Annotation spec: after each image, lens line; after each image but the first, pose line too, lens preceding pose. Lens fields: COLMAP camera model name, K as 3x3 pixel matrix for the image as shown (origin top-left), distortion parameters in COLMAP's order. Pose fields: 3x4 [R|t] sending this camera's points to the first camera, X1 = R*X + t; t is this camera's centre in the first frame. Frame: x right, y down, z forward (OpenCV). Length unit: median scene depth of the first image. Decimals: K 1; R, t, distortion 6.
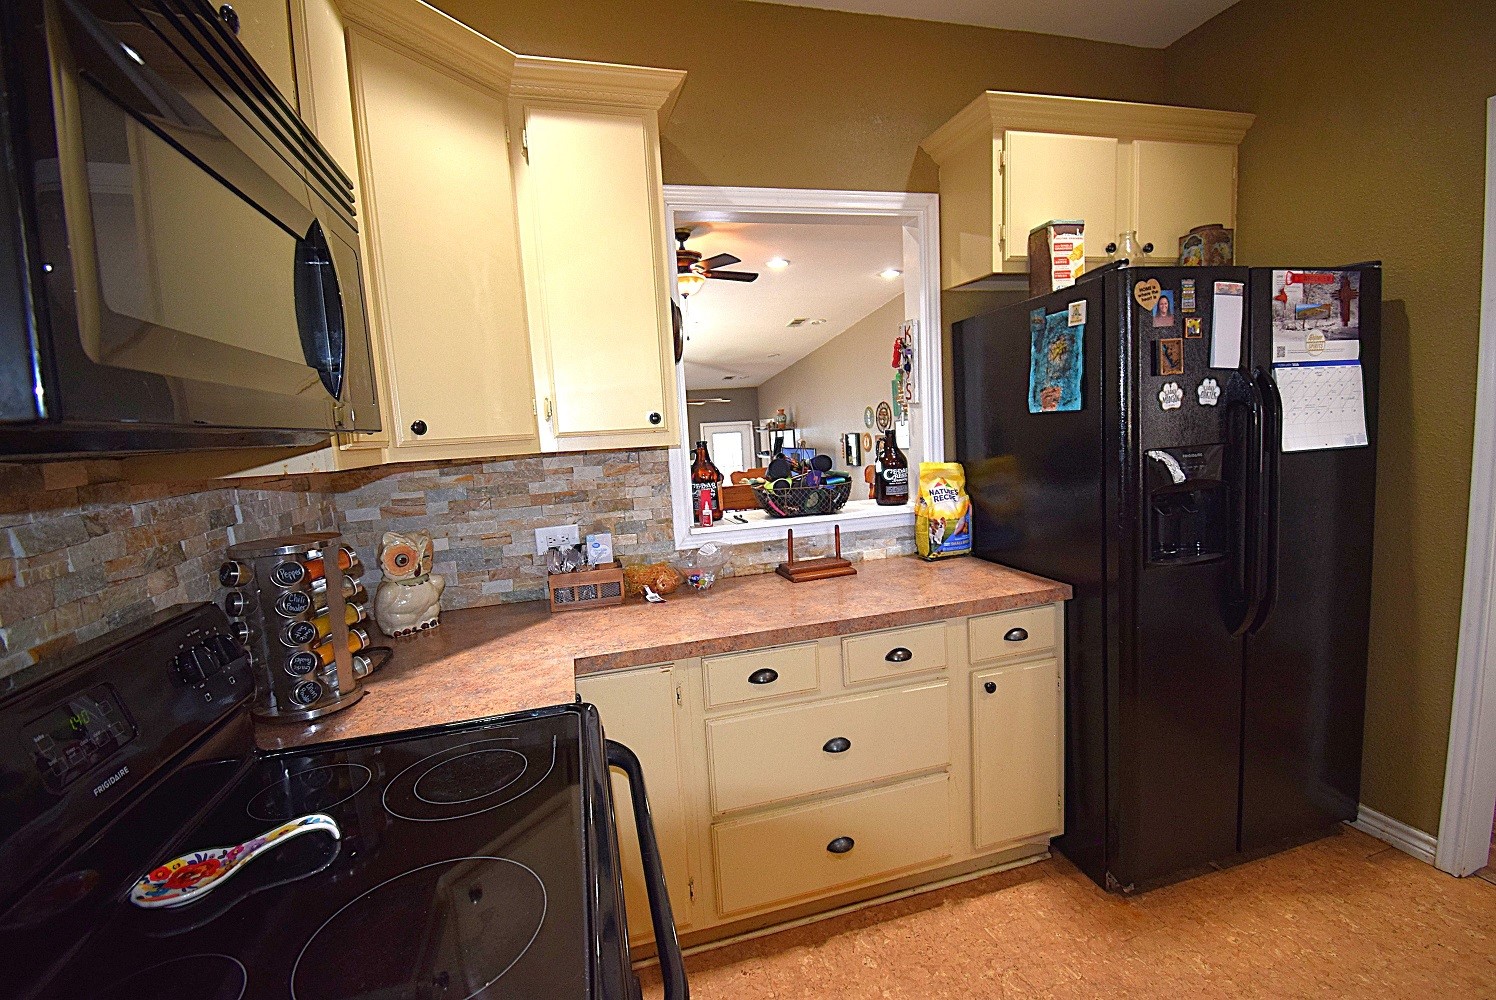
lens RADIAL K [[661.2, 0, 748.0], [0, 661.2, 500.0], [0, 0, 1]] dist [0.021788, -0.027933]
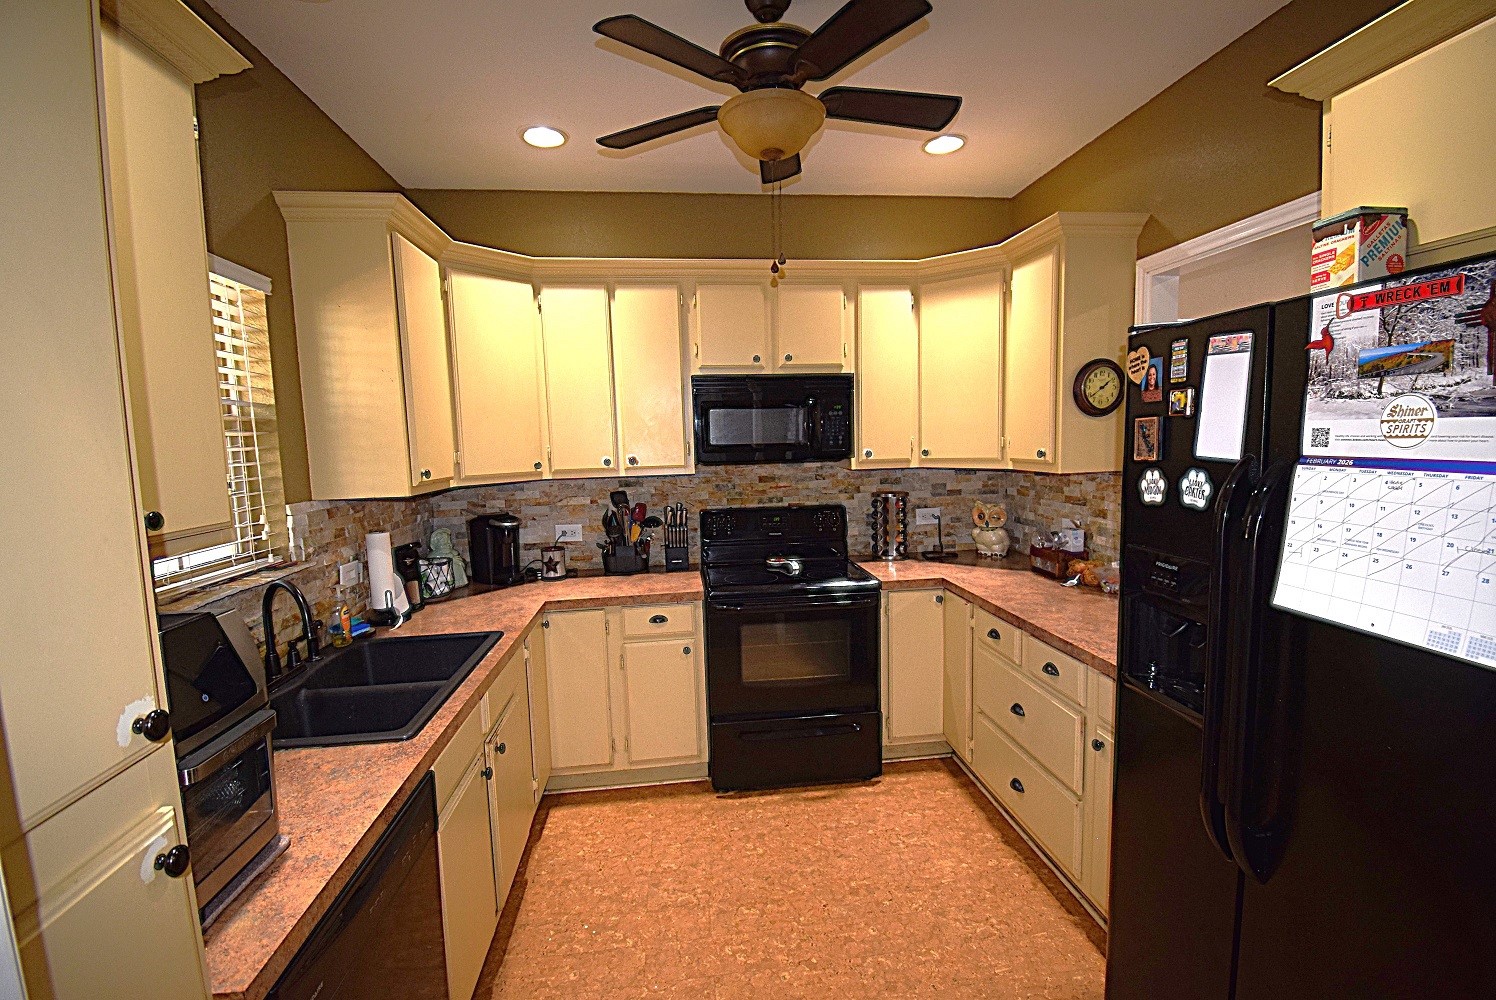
lens RADIAL K [[661.2, 0, 748.0], [0, 661.2, 500.0], [0, 0, 1]] dist [0.021788, -0.027933]
pose [[-0.151119, 0.156509, -0.976047, 1.457083], [-0.072137, 0.983008, 0.168794, -0.233622], [0.985880, 0.095917, -0.137261, 0.602637]]
